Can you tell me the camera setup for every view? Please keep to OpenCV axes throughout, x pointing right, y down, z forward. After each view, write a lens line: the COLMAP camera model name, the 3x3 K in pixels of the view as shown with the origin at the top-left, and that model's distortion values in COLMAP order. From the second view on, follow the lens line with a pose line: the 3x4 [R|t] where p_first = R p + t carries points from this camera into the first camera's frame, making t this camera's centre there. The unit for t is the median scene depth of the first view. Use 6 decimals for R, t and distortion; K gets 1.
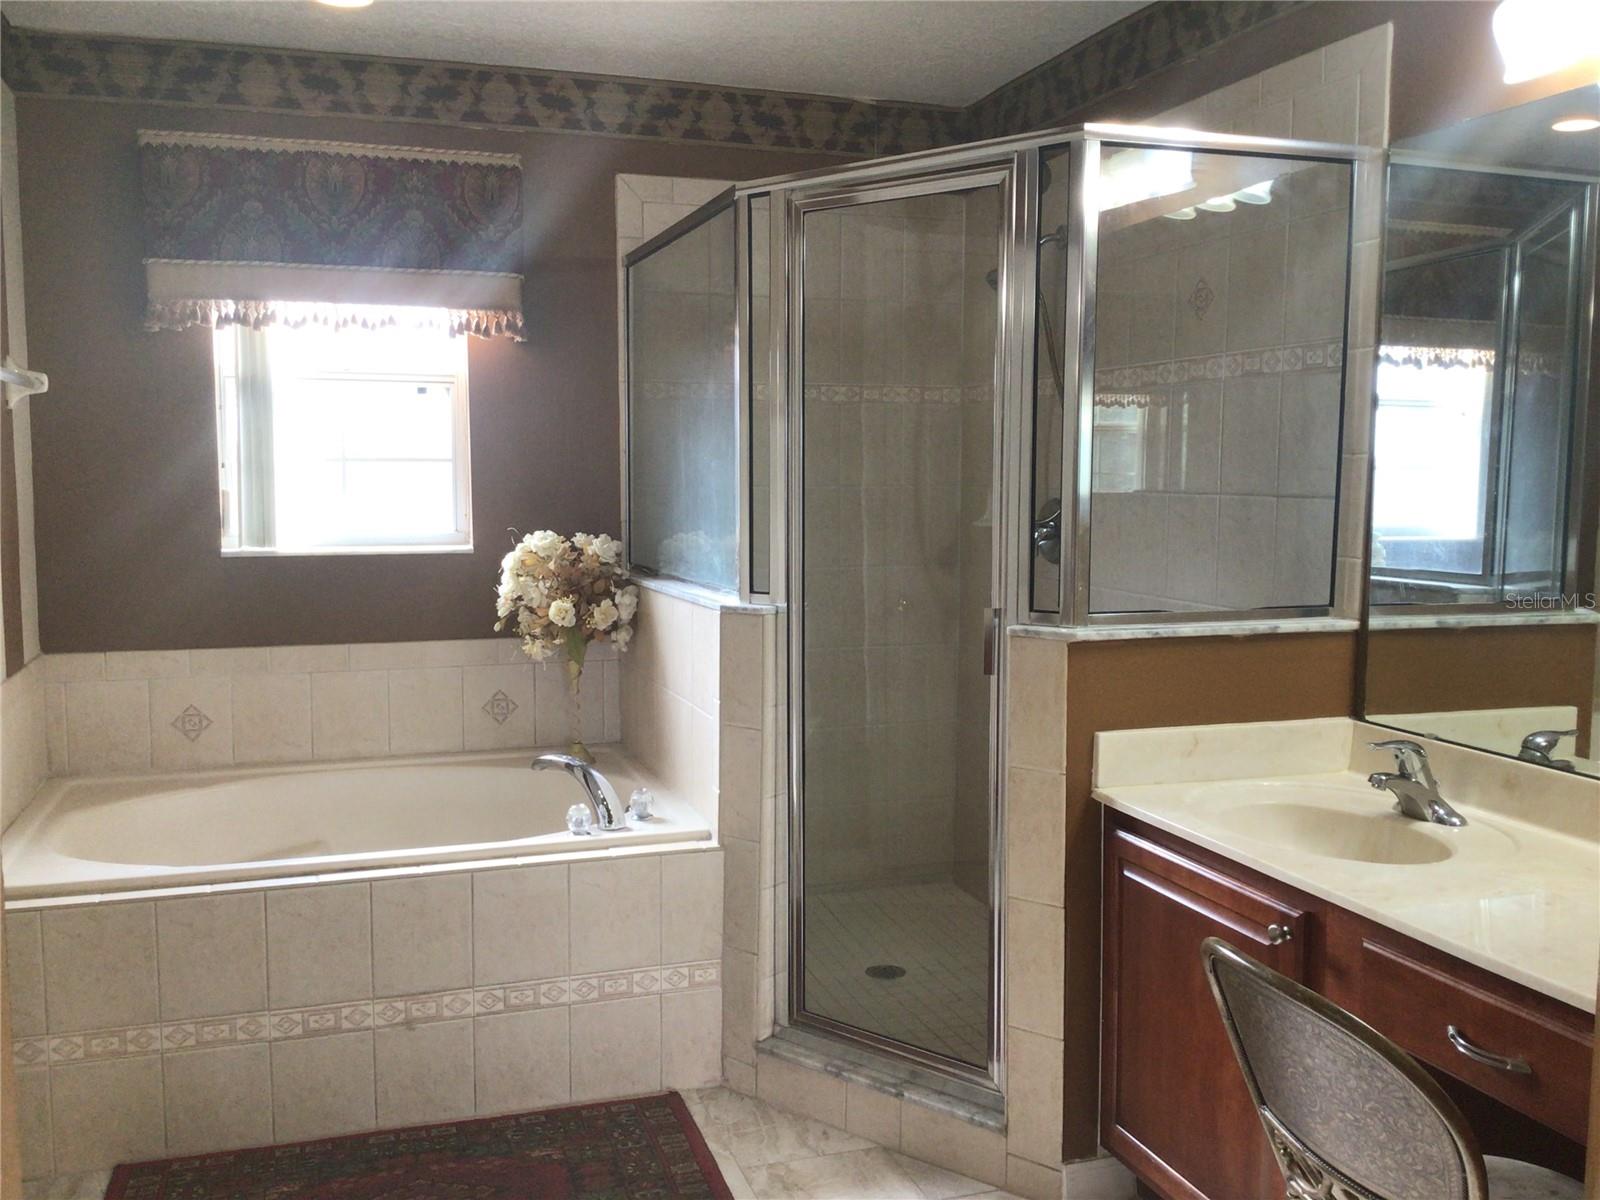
lens RADIAL K [[1458.7, 0, 803.8], [0, 1458.7, 608.0], [0, 0, 1]] dist [0.069990, -0.160130]
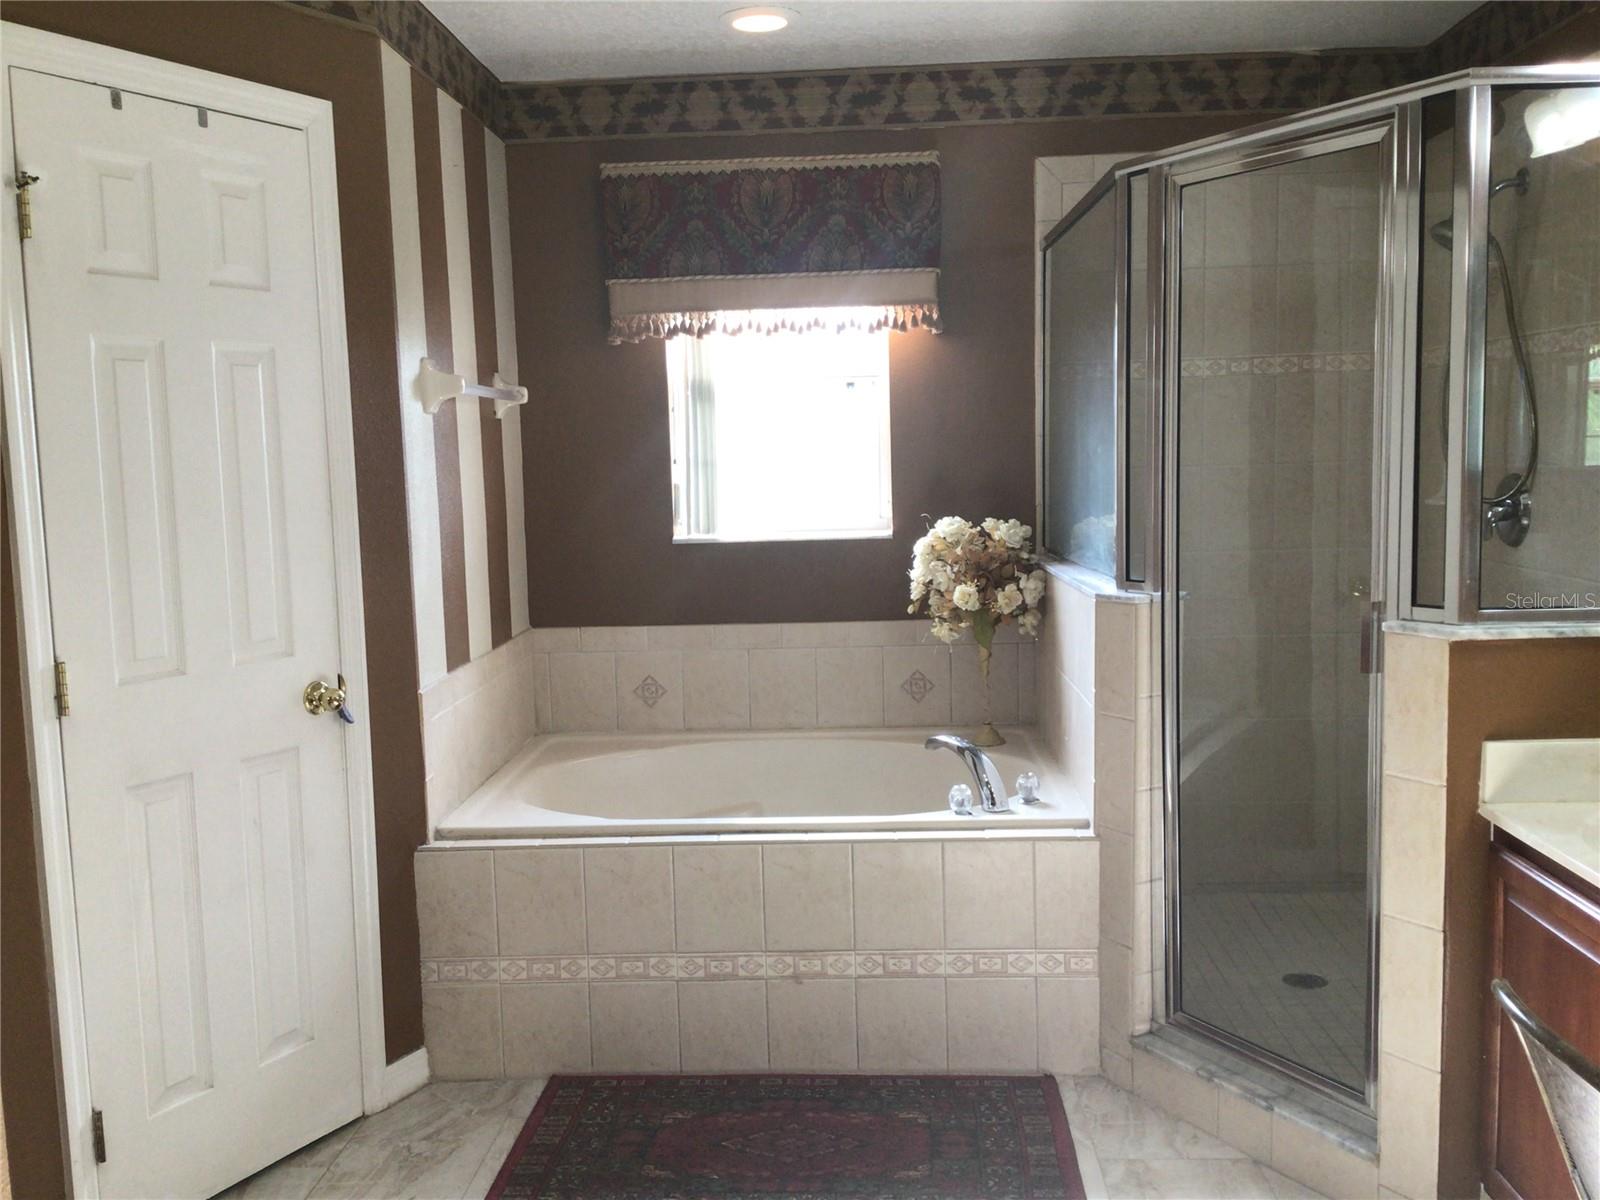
lens RADIAL K [[1458.7, 0, 794.9], [0, 1458.7, 607.4], [0, 0, 1]] dist [0.069990, -0.160130]
pose [[0.929841, 0.012883, -0.367735, 0.103897], [-0.005323, 0.999753, 0.021565, -0.011333], [0.367922, -0.018094, 0.929681, 0.001695]]
